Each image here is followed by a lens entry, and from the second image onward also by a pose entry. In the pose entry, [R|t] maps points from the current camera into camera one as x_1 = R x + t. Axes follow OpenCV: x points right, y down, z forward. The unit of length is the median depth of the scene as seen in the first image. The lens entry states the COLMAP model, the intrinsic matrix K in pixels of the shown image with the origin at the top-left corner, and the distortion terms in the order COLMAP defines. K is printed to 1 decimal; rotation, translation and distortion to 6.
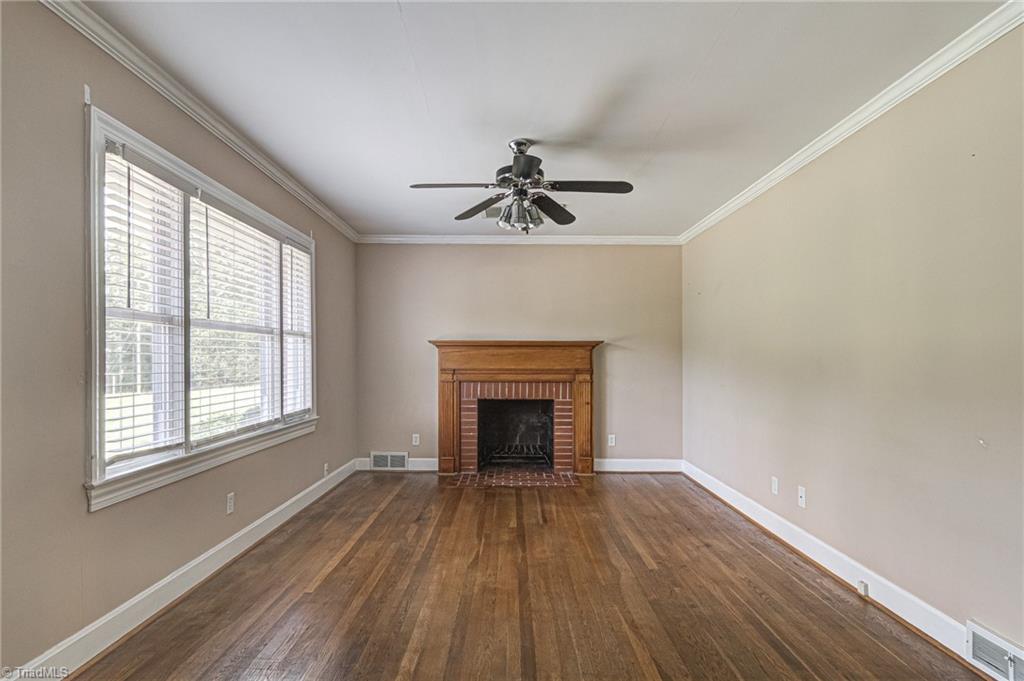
lens RADIAL K [[552.1, 0, 503.4], [0, 552.1, 345.9], [0, 0, 1]] dist [0.005418, -0.007928]
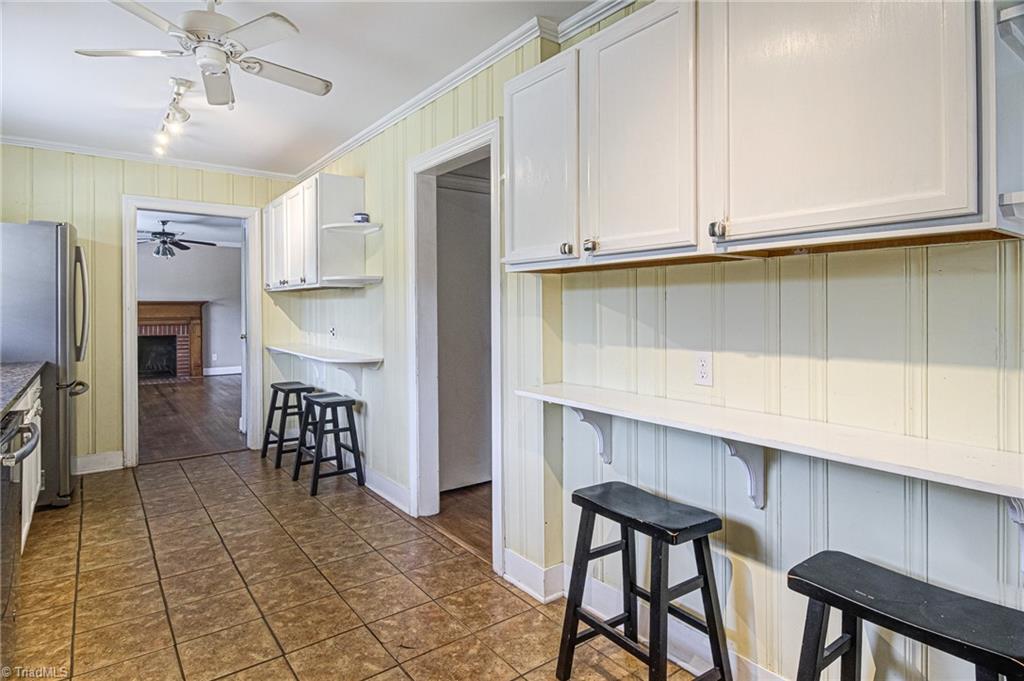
lens RADIAL K [[552.1, 0, 513.8], [0, 552.1, 314.4], [0, 0, 1]] dist [0.005418, -0.007928]
pose [[0.787598, -0.012572, 0.616061, -0.139322], [-0.011661, 0.999309, 0.035301, -0.040041], [-0.616079, -0.034987, 0.786907, -0.991063]]
